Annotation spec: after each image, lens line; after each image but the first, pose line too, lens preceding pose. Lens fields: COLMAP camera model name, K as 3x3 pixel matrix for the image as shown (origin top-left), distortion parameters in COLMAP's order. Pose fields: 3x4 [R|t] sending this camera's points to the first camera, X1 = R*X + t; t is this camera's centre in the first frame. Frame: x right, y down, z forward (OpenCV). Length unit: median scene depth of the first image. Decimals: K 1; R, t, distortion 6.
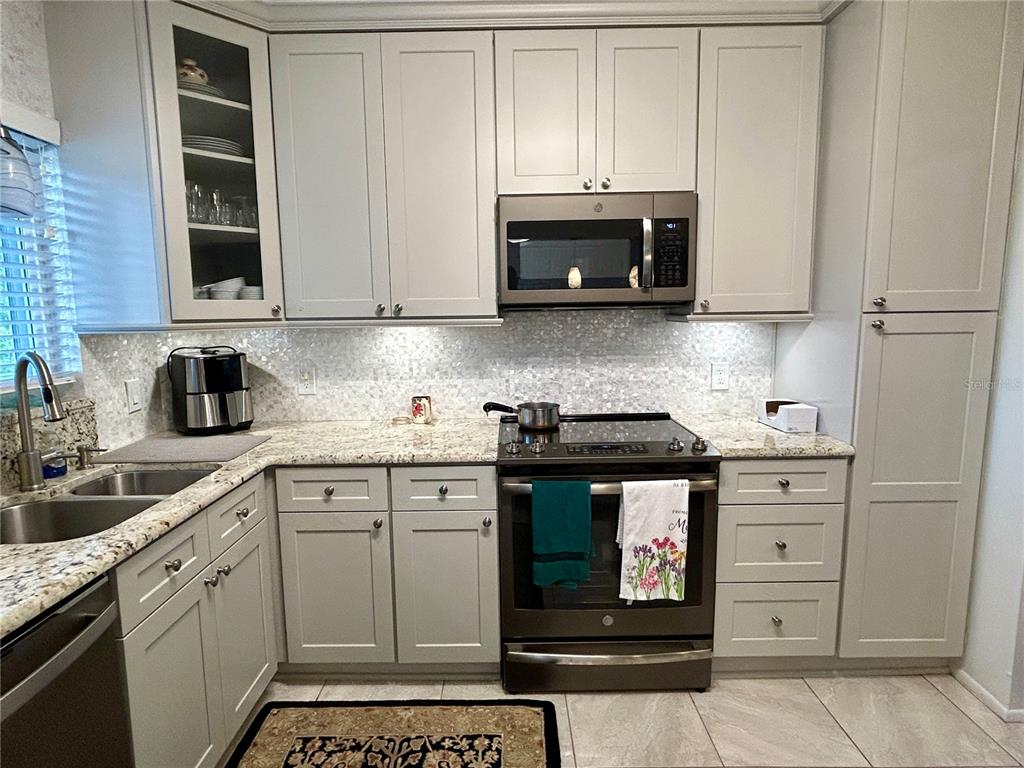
lens RADIAL K [[577.0, 0, 507.0], [0, 577.0, 382.1], [0, 0, 1]] dist [-0.005485, 0.005882]
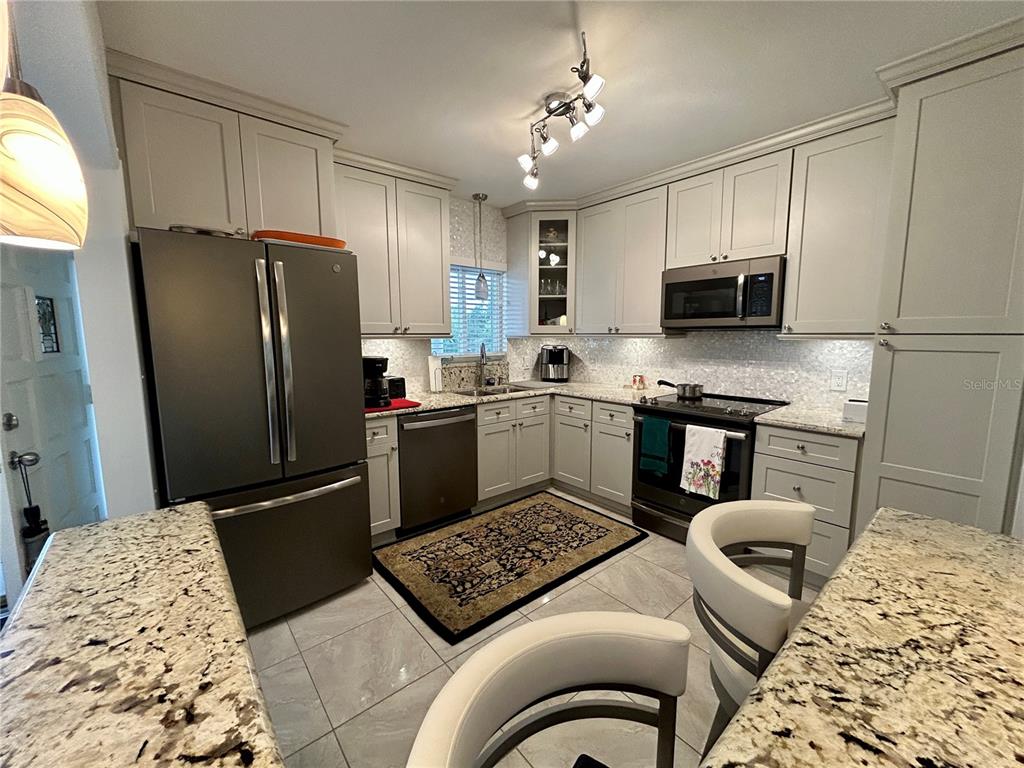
lens RADIAL K [[413.9, 0, 510.2], [0, 413.9, 382.6], [0, 0, 1]] dist [-0.002325, 0.000525]
pose [[0.648510, 0.102405, -0.754287, 0.779747], [-0.099947, 0.993786, 0.048990, 0.031373], [0.754616, 0.043618, 0.654715, -0.281151]]
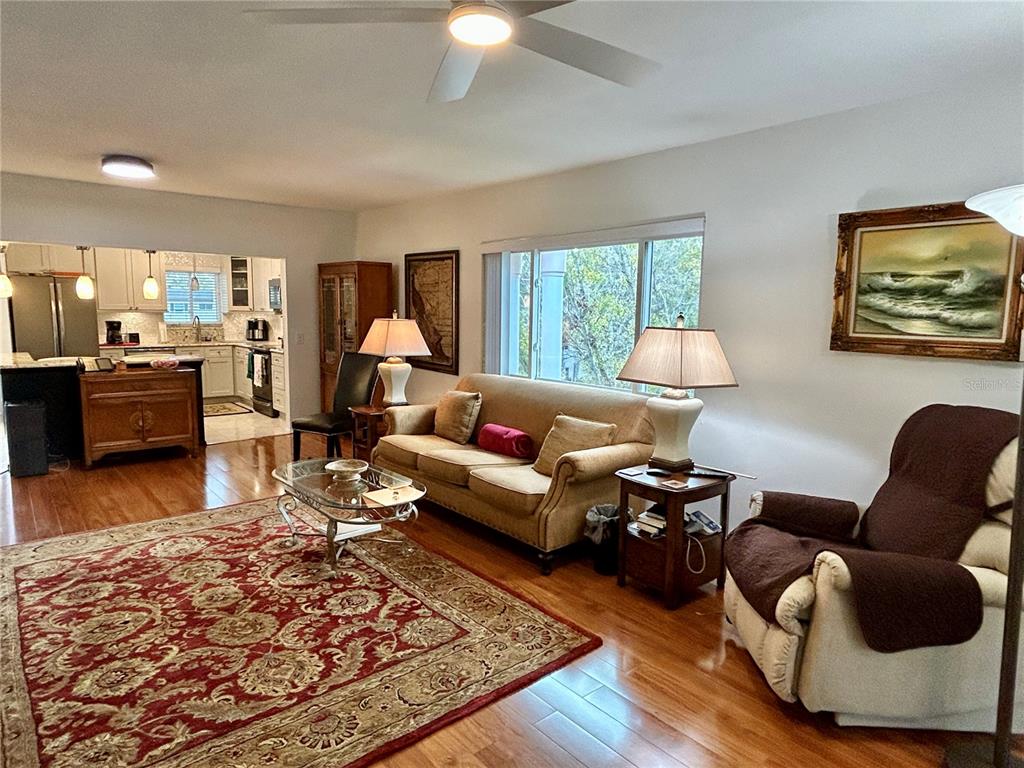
lens RADIAL K [[604.6, 0, 509.8], [0, 604.6, 383.4], [0, 0, 1]] dist [-0.006187, -0.000315]
pose [[0.645045, 0.113264, -0.755704, 4.296336], [-0.114253, 0.992133, 0.051177, -0.034952], [0.755555, 0.053329, 0.652911, -0.364134]]
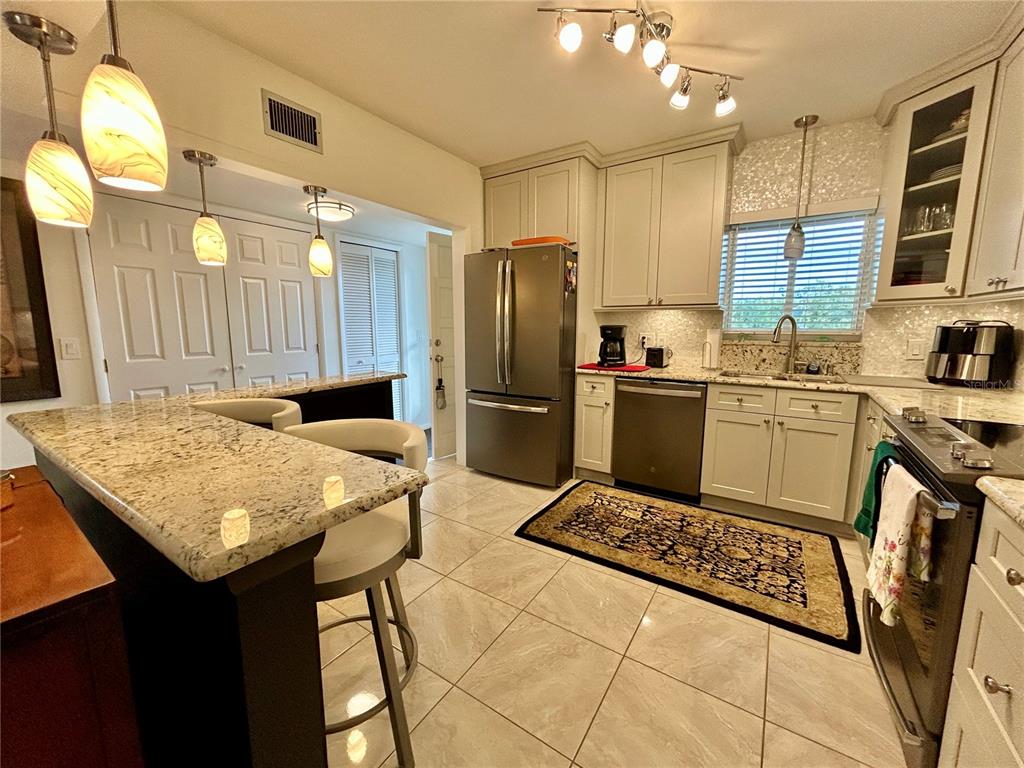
lens RADIAL K [[413.9, 0, 506.3], [0, 413.9, 382.9], [0, 0, 1]] dist [-0.002325, 0.000525]
pose [[-0.556997, 0.132875, -0.819816, 1.021719], [-0.094578, 0.970549, 0.221563, -0.037420], [0.825112, 0.200947, -0.528025, 0.774995]]
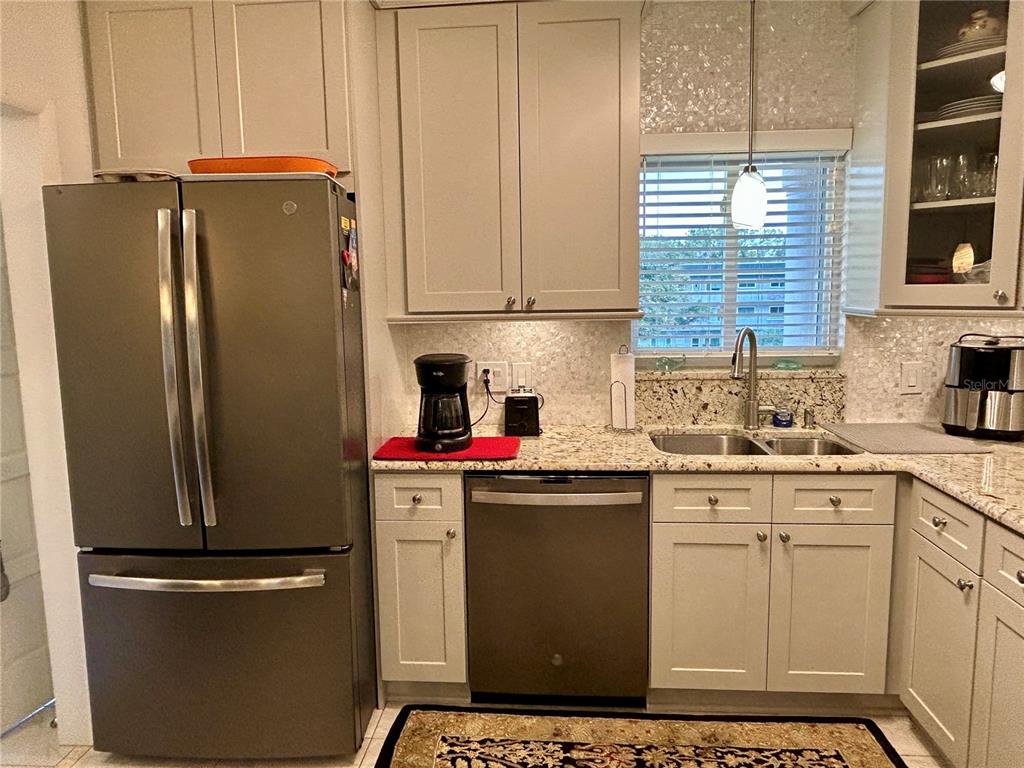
lens RADIAL K [[736.5, 0, 499.1], [0, 736.5, 382.5], [0, 0, 1]] dist [0.007868, -0.017596]
pose [[-0.081036, 0.145534, -0.986029, 0.738138], [-0.102664, 0.982802, 0.153495, -0.101262], [0.991410, 0.113668, -0.064701, 0.426573]]
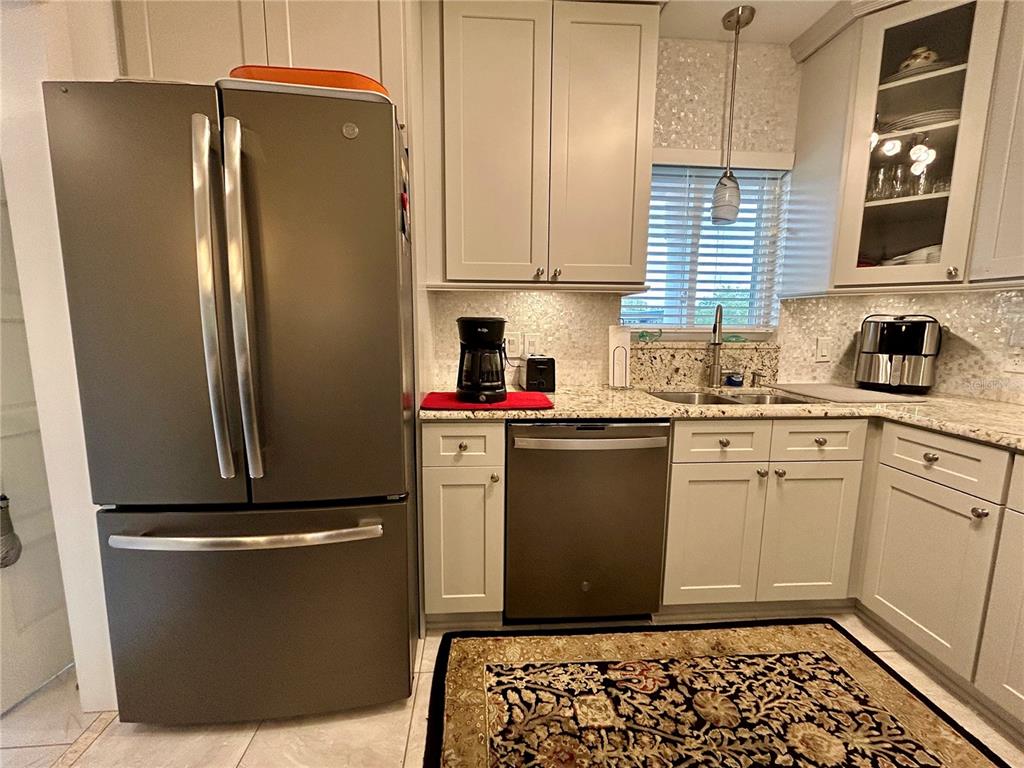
lens RADIAL K [[437.3, 0, 507.8], [0, 437.3, 383.5], [0, 0, 1]] dist [-0.003357, 0.001523]
pose [[0.069677, 0.152643, -0.985822, 0.331872], [-0.131354, 0.981023, 0.142616, 0.057576], [0.988884, 0.119555, 0.088405, 0.233510]]
